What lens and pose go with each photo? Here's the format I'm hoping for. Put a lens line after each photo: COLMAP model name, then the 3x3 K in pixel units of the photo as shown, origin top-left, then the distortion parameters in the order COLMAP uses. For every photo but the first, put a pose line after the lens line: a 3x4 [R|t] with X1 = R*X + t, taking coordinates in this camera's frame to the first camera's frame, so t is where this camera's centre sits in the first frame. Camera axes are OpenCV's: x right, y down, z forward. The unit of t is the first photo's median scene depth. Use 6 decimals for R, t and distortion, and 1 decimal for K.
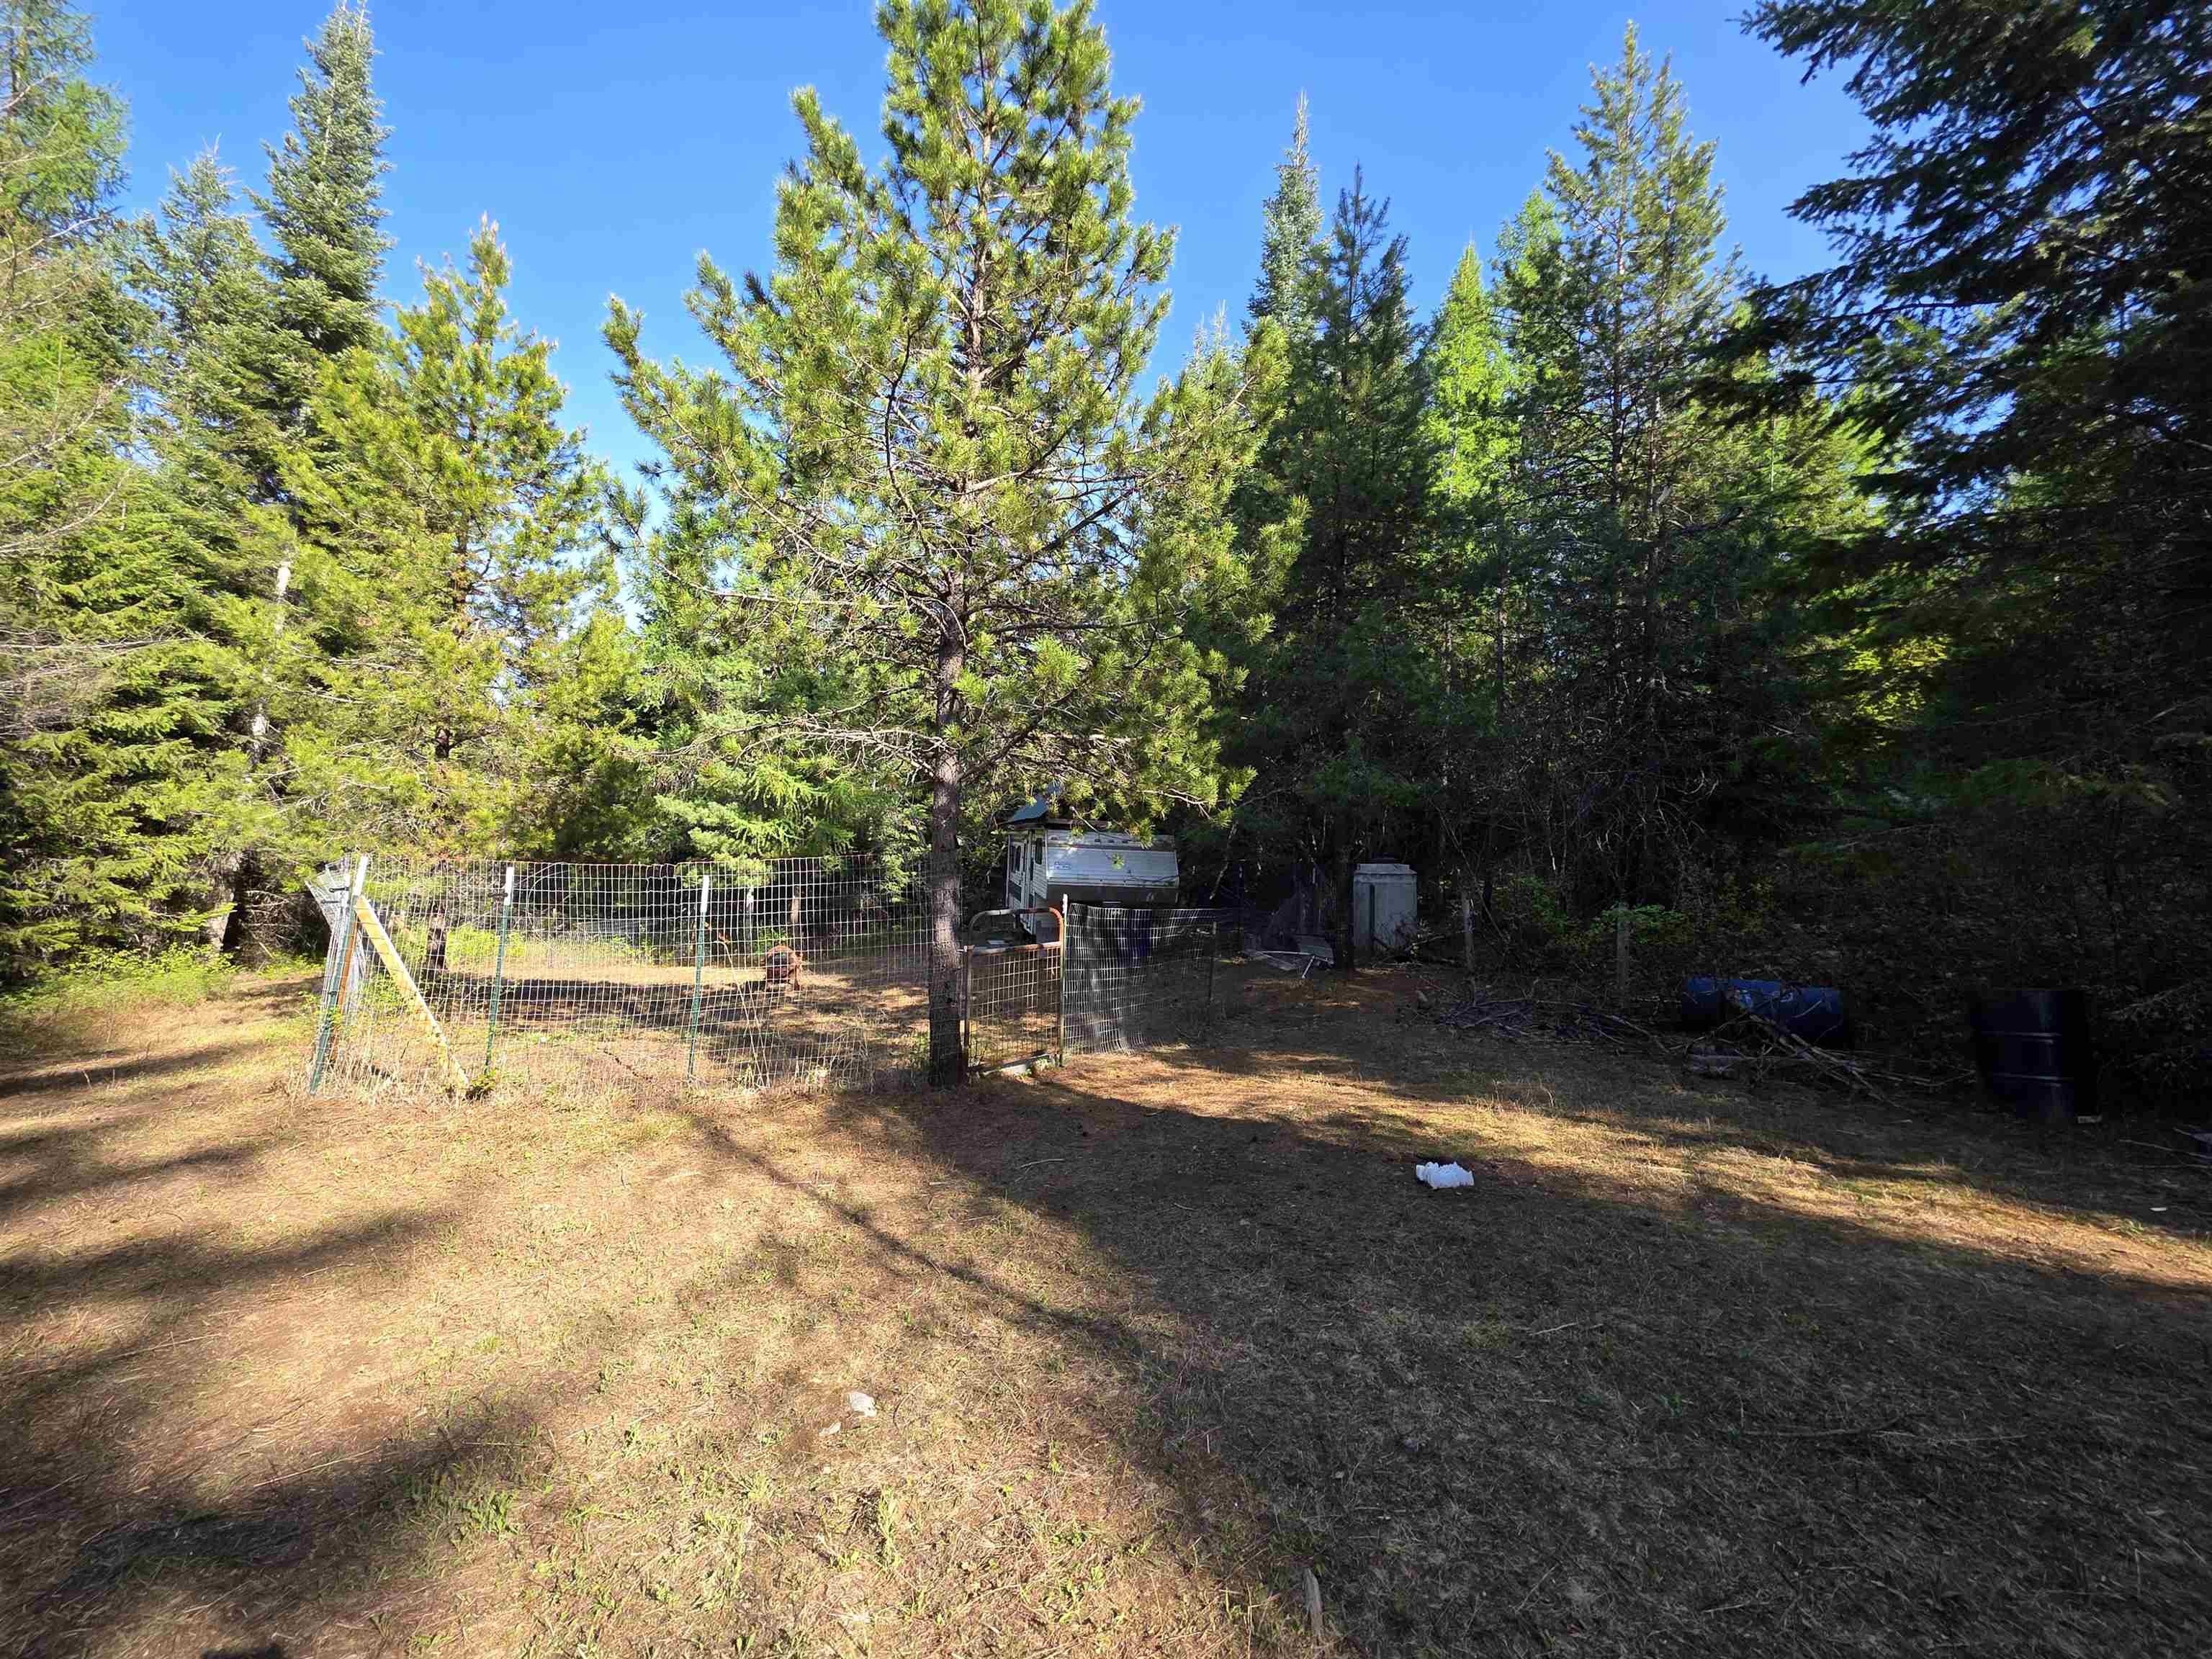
lens RADIAL K [[874.0, 0, 1106.0], [0, 874.0, 829.5], [0, 0, 1]] dist [0.000861, -0.000273]
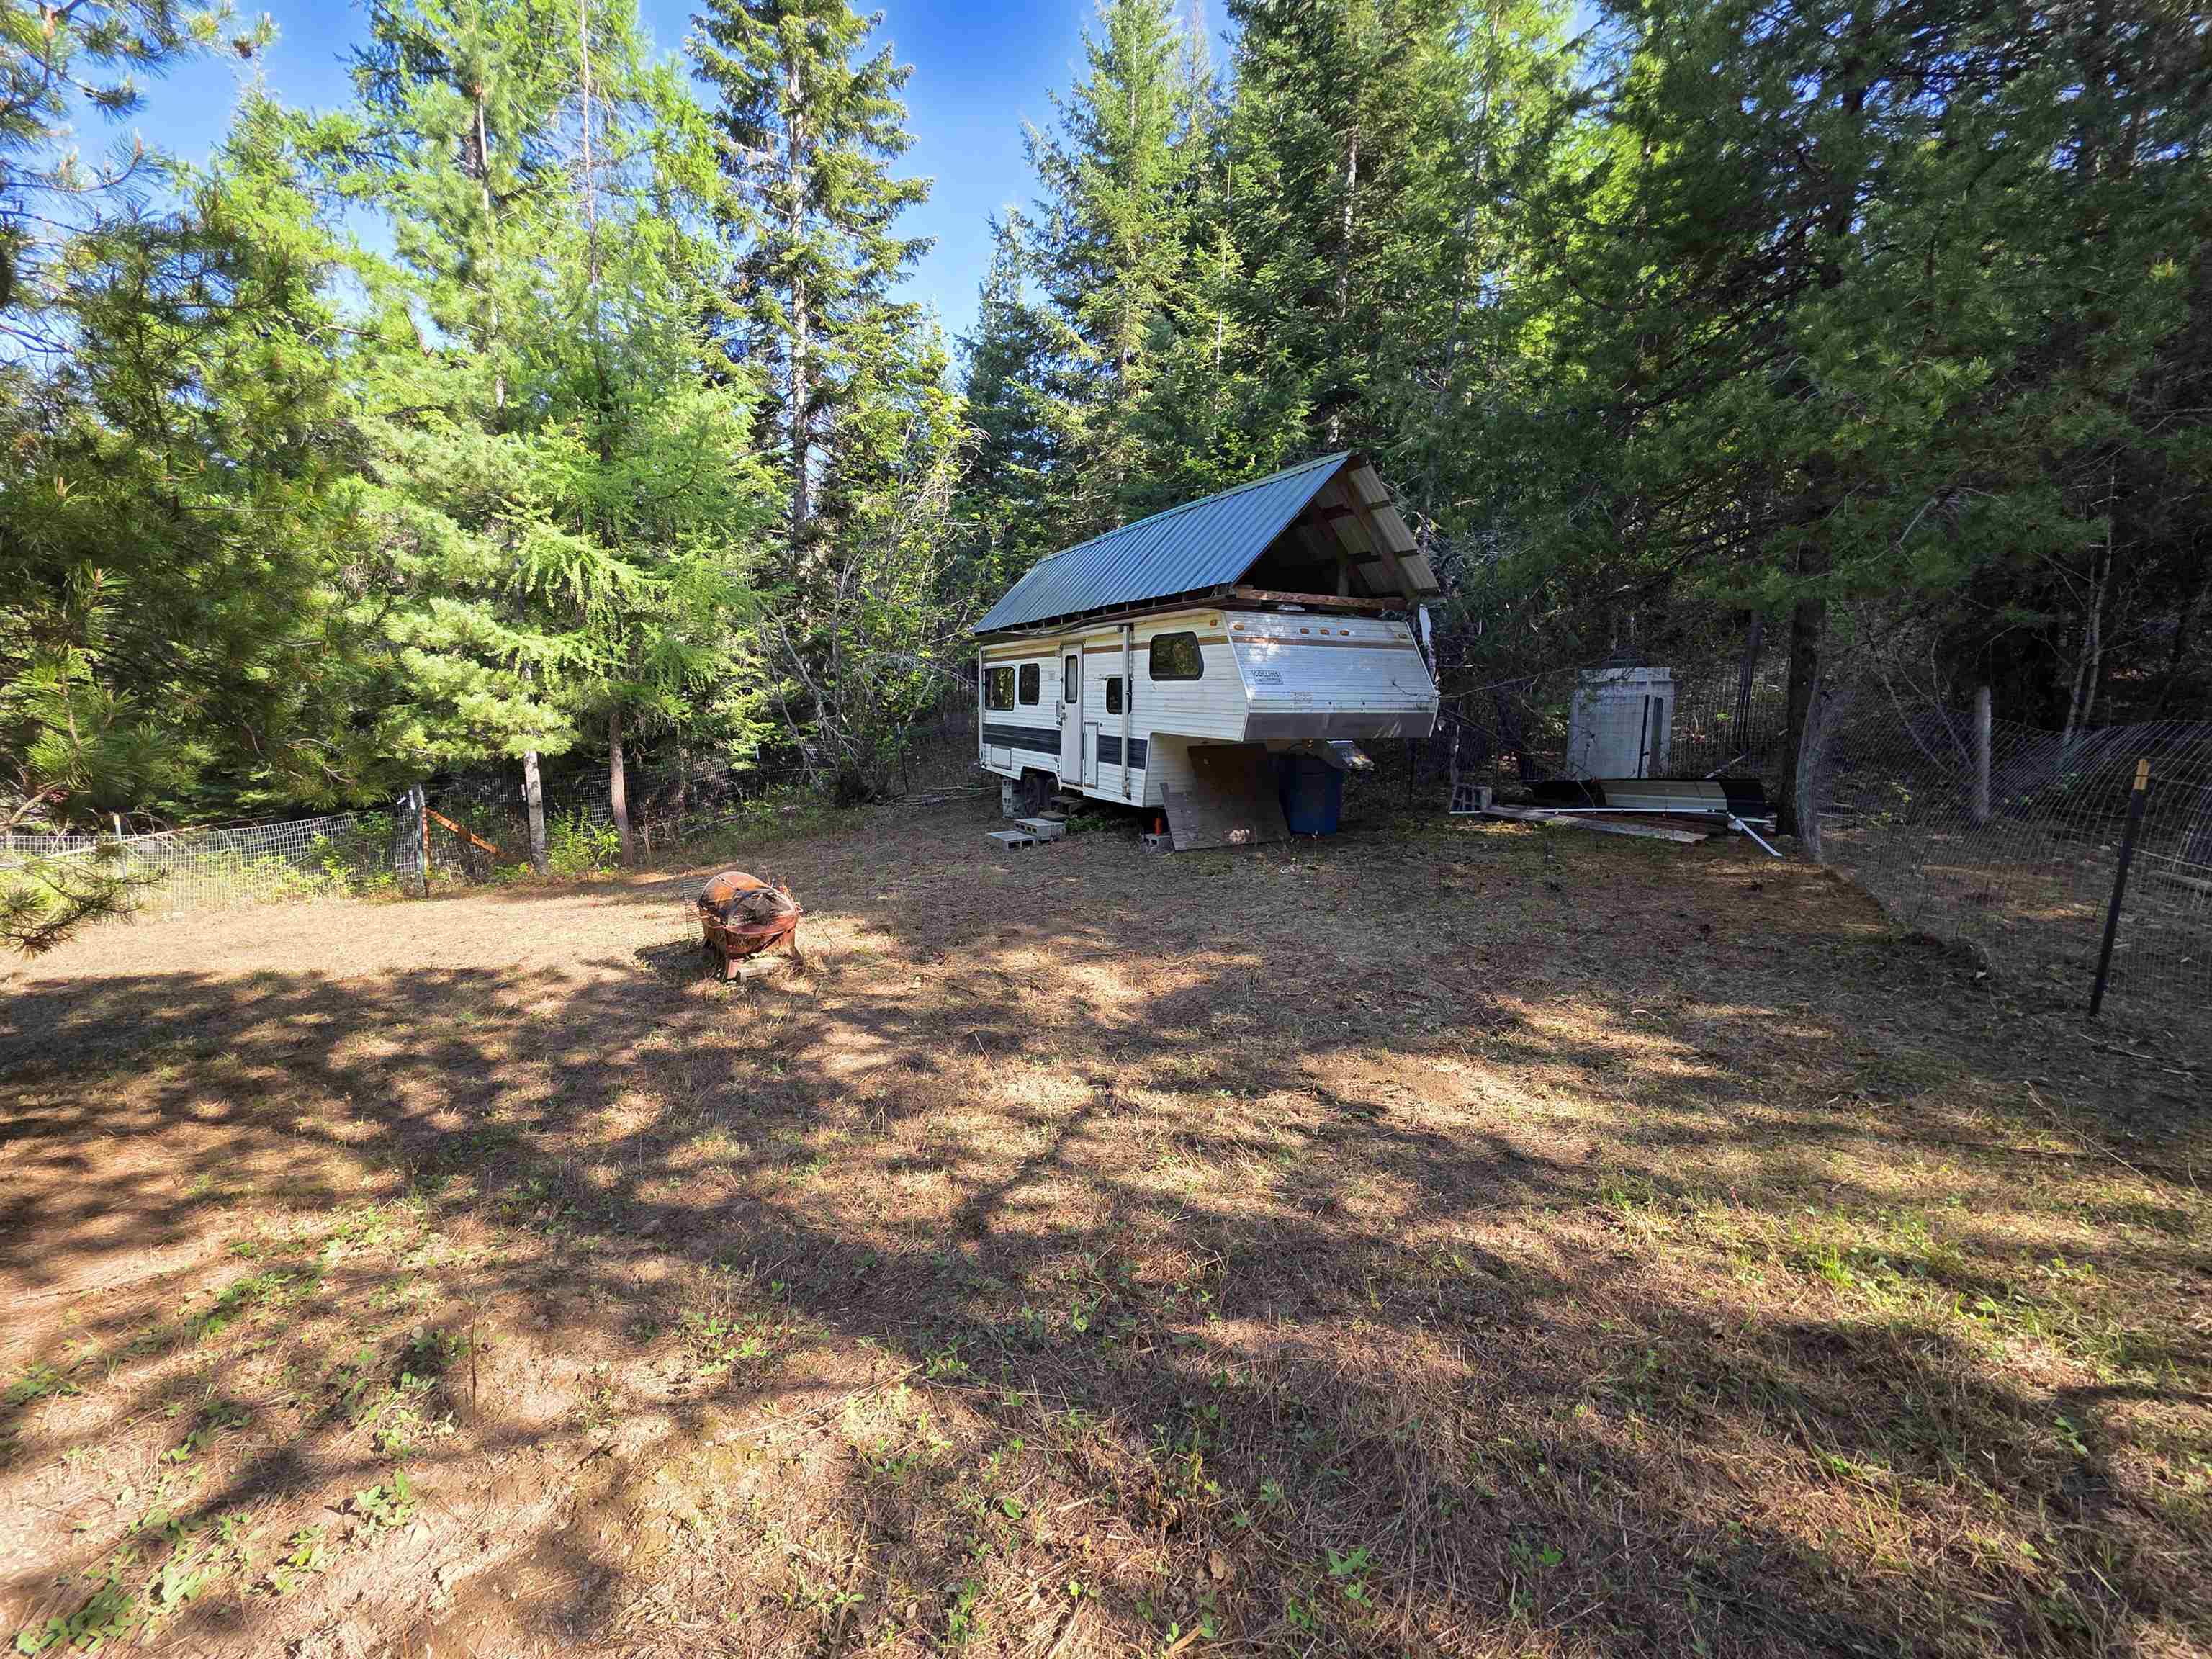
lens RADIAL K [[883.6, 0, 1097.6], [0, 883.6, 822.5], [0, 0, 1]] dist [-0.000027, 0.000213]
pose [[0.965725, -0.071166, 0.249623, -0.205553], [0.030288, 0.986007, 0.163930, 0.027260], [-0.257796, -0.150751, 0.954367, 0.358570]]
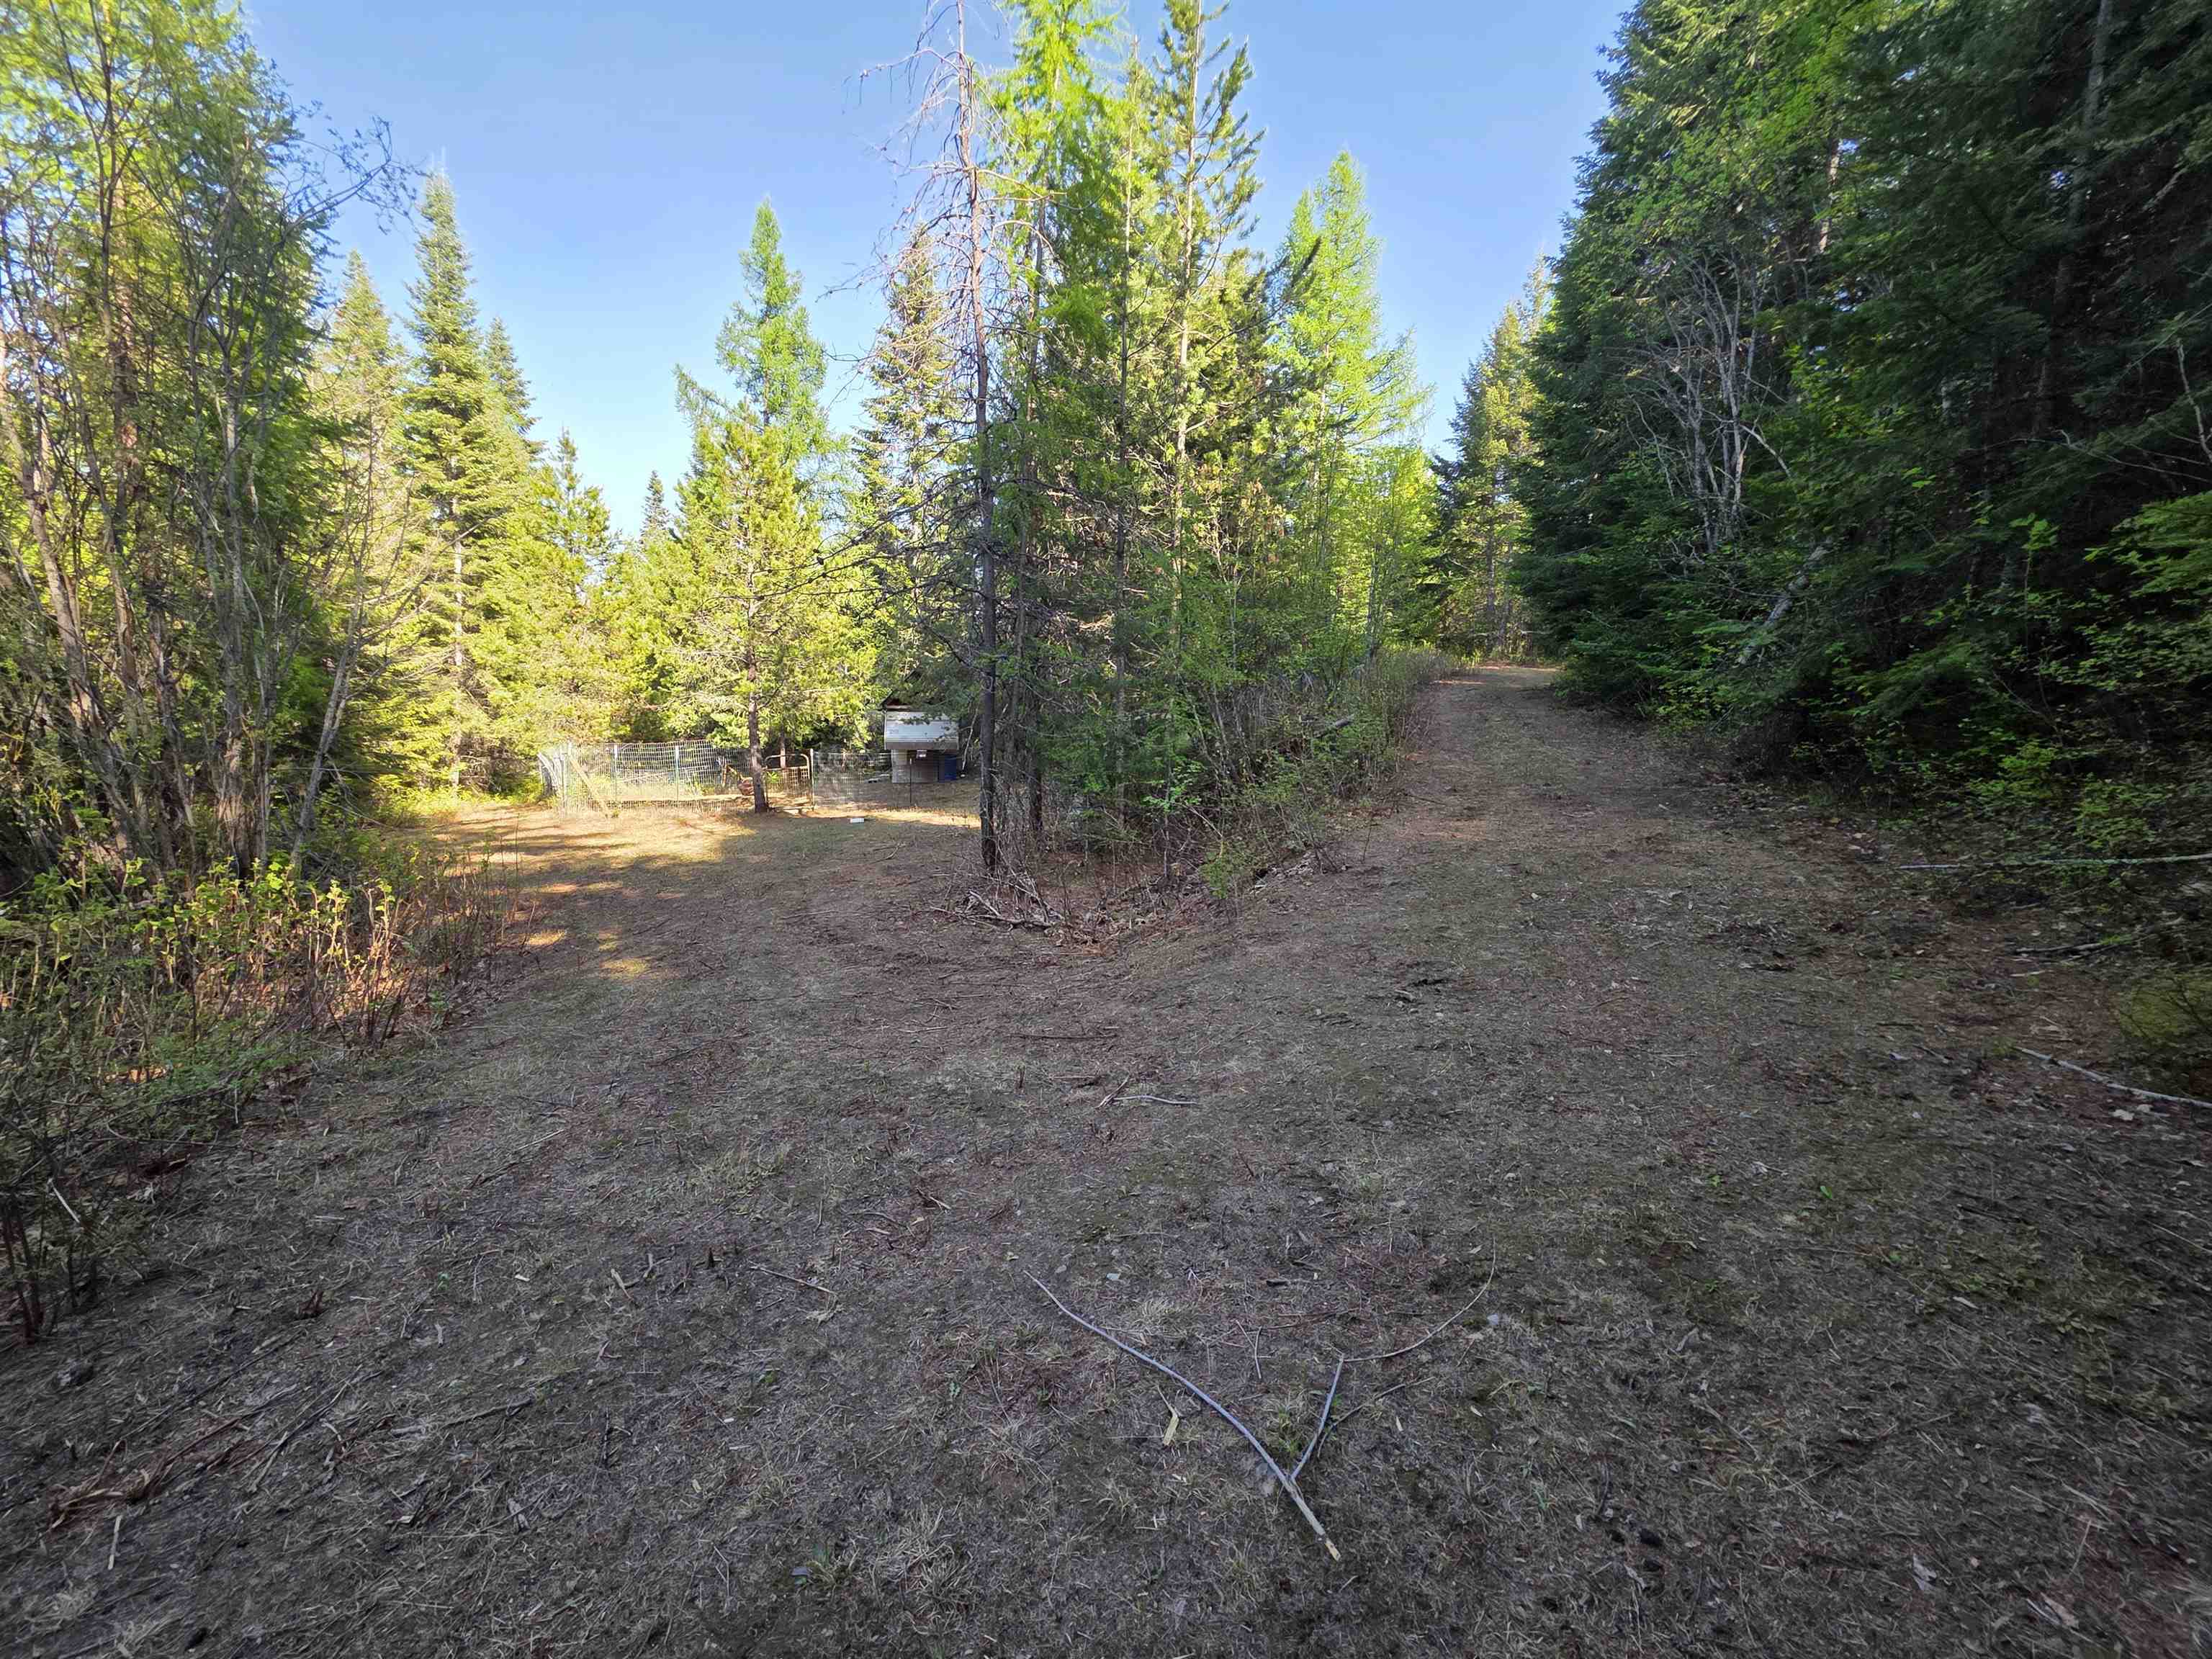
lens RADIAL K [[874.0, 0, 1106.0], [0, 874.0, 829.5], [0, 0, 1]] dist [0.000861, -0.000273]
pose [[0.996169, -0.018443, -0.085476, 0.407788], [0.033025, 0.984462, 0.172464, -0.042543], [0.080967, -0.174627, 0.981300, -0.605897]]
